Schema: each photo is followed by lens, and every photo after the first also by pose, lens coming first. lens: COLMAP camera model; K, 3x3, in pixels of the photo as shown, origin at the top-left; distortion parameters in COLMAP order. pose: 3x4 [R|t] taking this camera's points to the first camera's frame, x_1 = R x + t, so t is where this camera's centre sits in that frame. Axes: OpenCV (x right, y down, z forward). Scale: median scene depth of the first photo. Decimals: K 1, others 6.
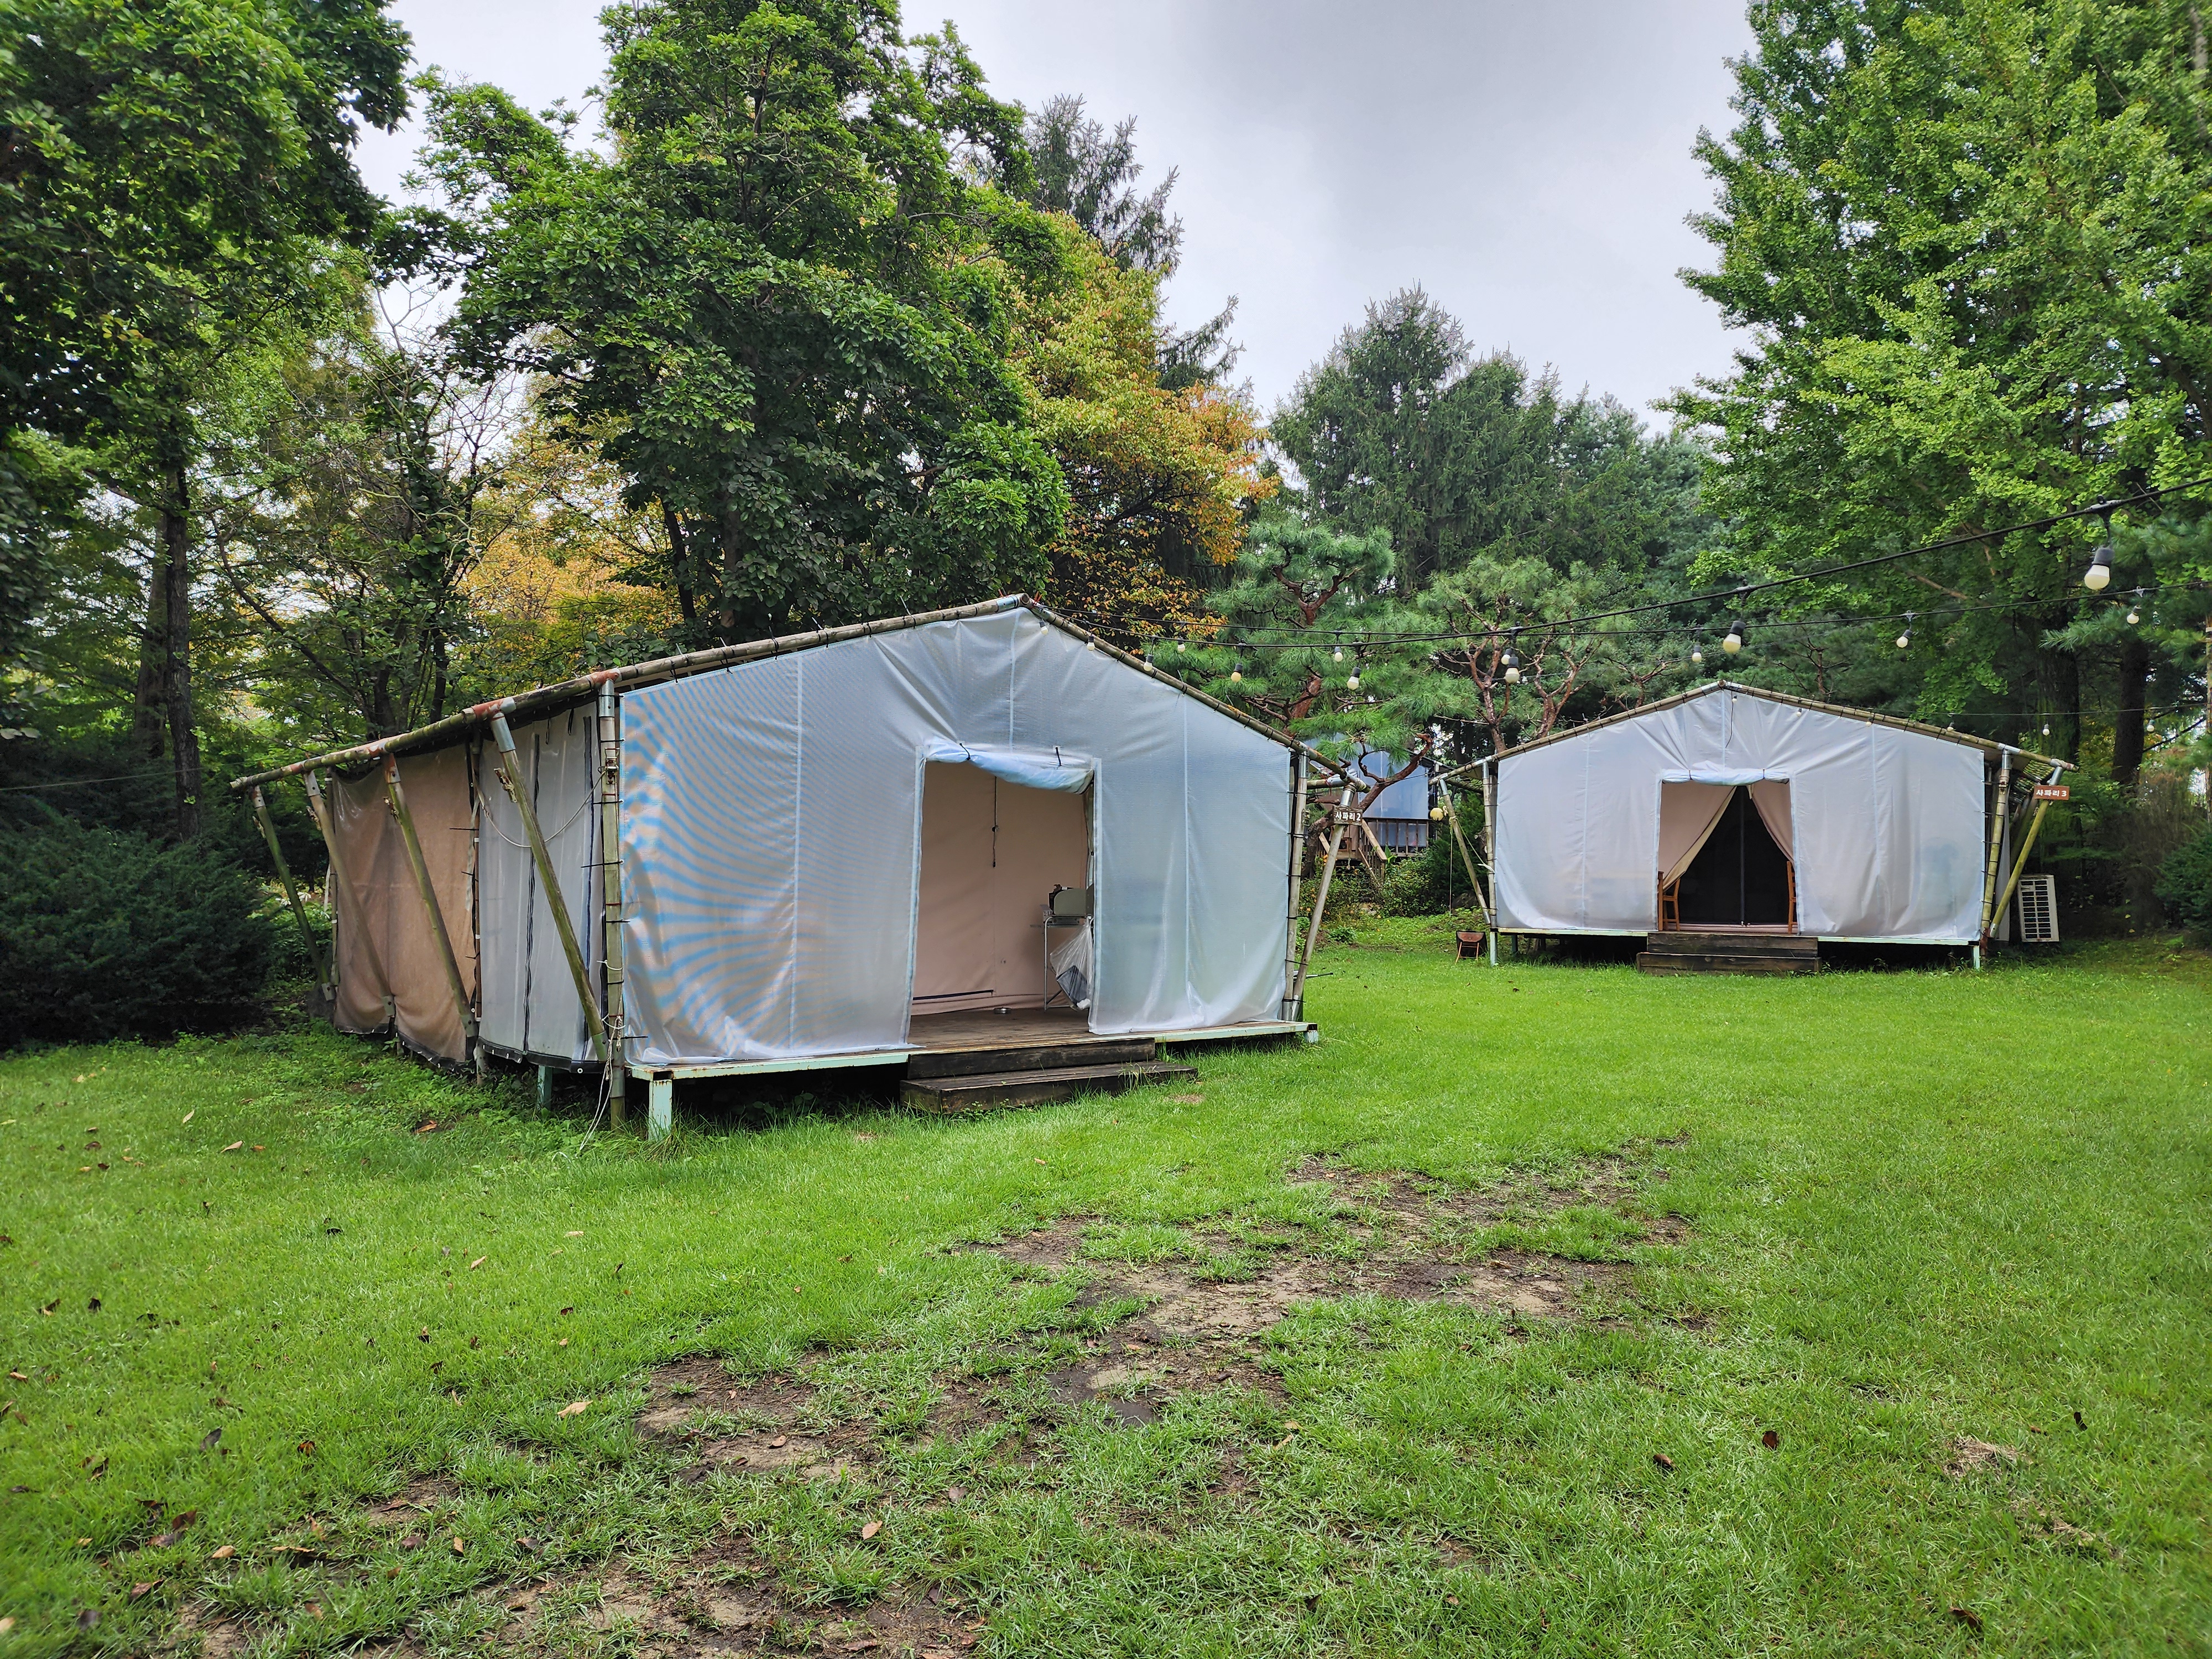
lens RADIAL K [[1559.1, 0, 1059.5], [0, 1559.1, 809.1], [0, 0, 1]] dist [0.114114, -0.079820]
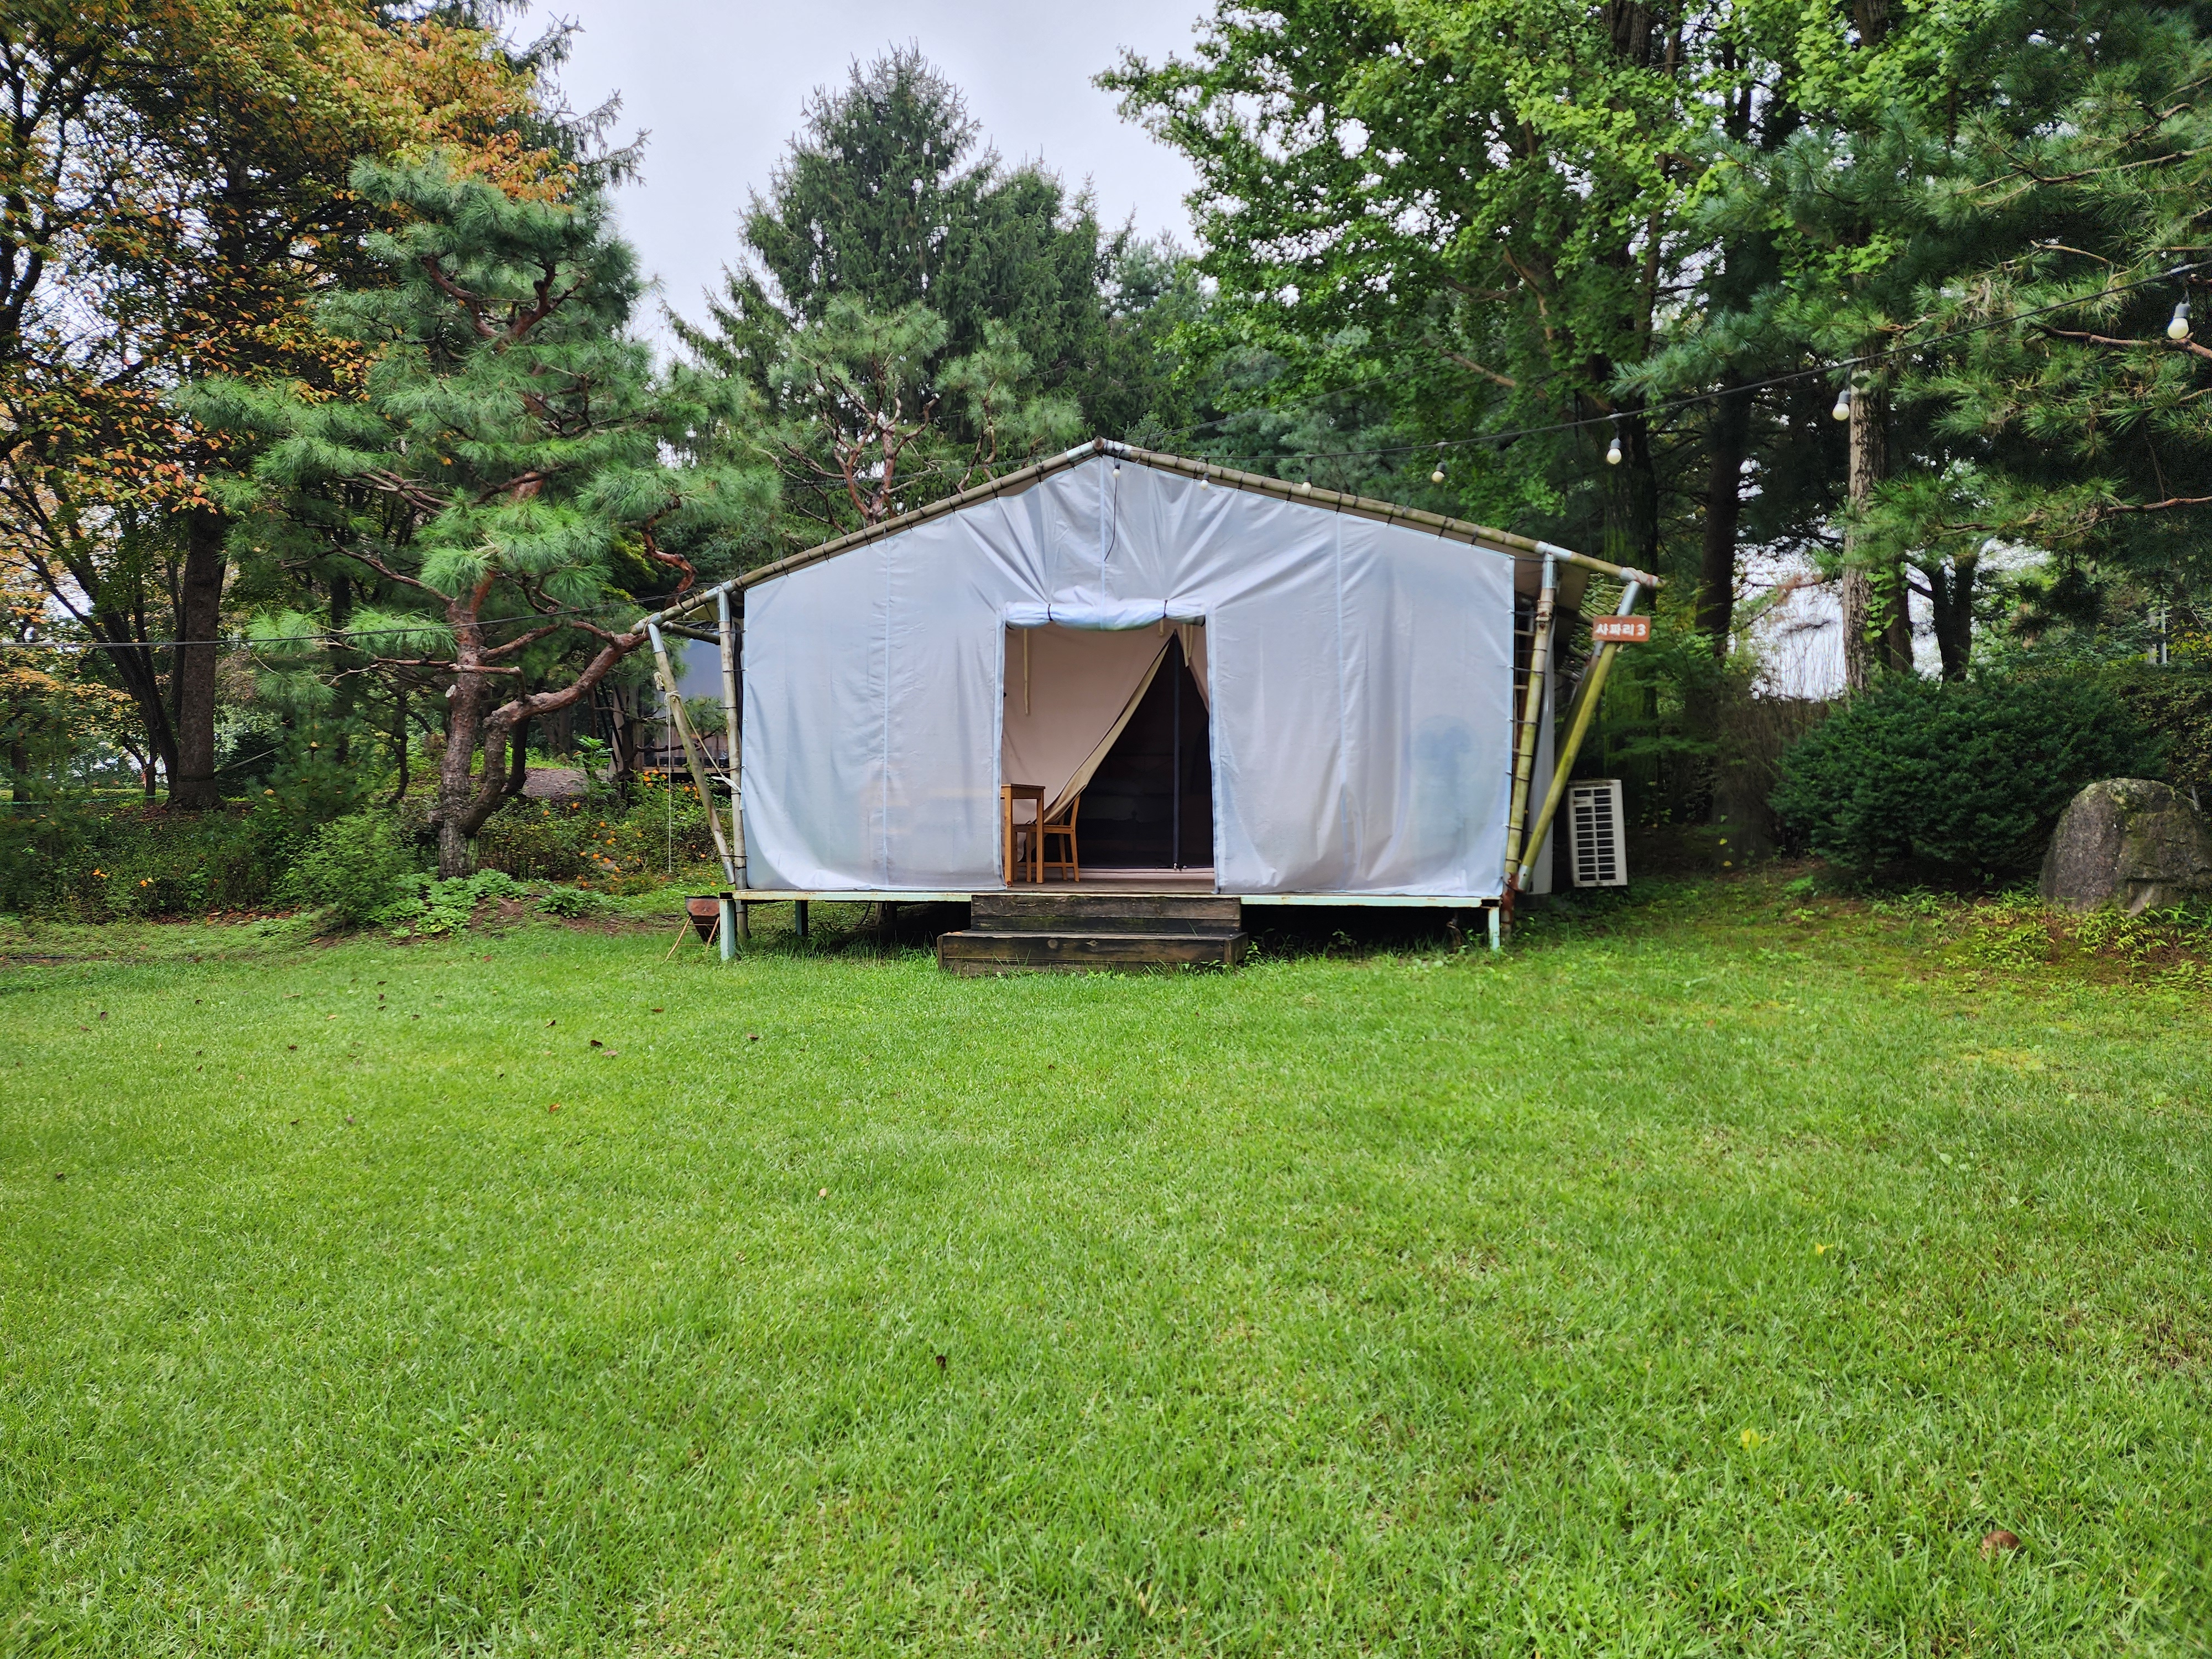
lens RADIAL K [[1475.1, 0, 1040.8], [0, 1475.1, 829.1], [0, 0, 1]] dist [0.114794, -0.109904]
pose [[0.982958, -0.020434, 0.182693, 0.300514], [0.009277, 0.998051, 0.061718, 0.023123], [-0.183598, -0.058972, 0.981231, 0.487182]]
